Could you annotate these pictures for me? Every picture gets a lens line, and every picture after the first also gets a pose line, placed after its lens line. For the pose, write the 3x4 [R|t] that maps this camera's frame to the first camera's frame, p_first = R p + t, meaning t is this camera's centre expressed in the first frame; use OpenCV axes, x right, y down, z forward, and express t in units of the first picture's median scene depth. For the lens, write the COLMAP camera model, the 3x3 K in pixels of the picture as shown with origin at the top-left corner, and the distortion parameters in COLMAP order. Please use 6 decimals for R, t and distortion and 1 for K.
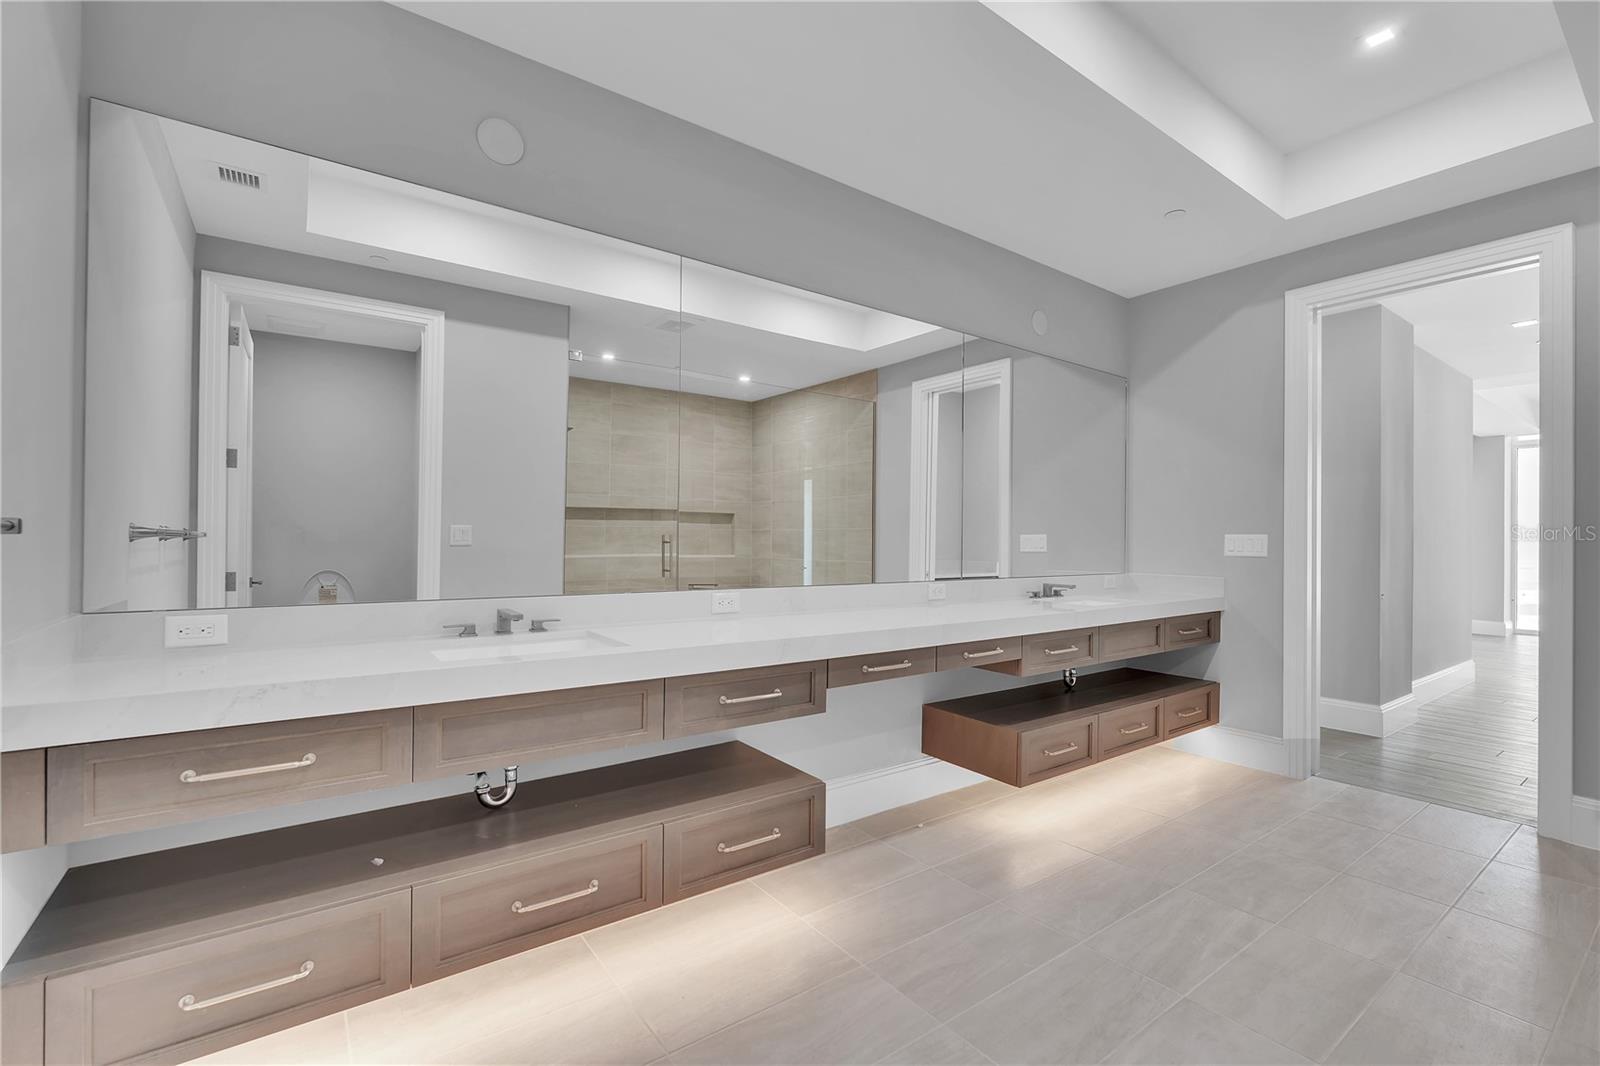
lens RADIAL K [[699.4, 0, 796.5], [0, 699.4, 536.2], [0, 0, 1]] dist [-0.004678, 0.000192]
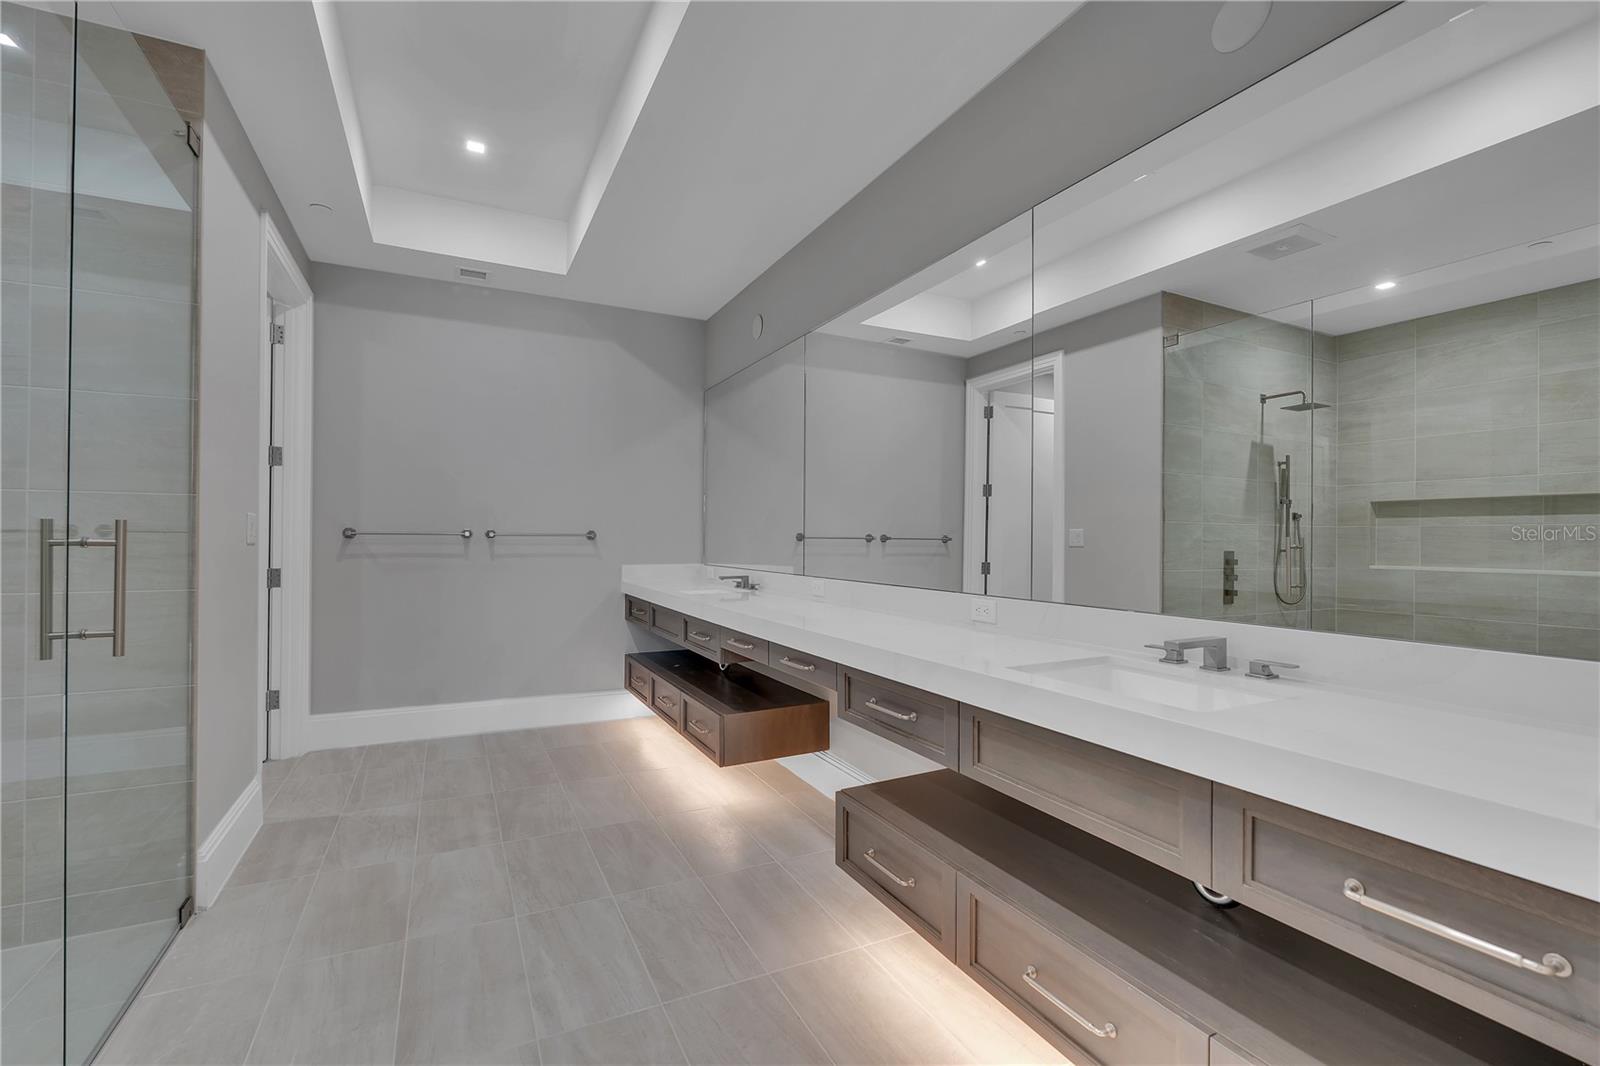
lens RADIAL K [[699.4, 0, 796.5], [0, 699.4, 536.2], [0, 0, 1]] dist [-0.004678, 0.000192]
pose [[-0.161901, -0.010281, -0.986753, 0.915378], [-0.003370, 0.999946, -0.009865, 0.010592], [0.986801, 0.001729, -0.161927, 0.917723]]
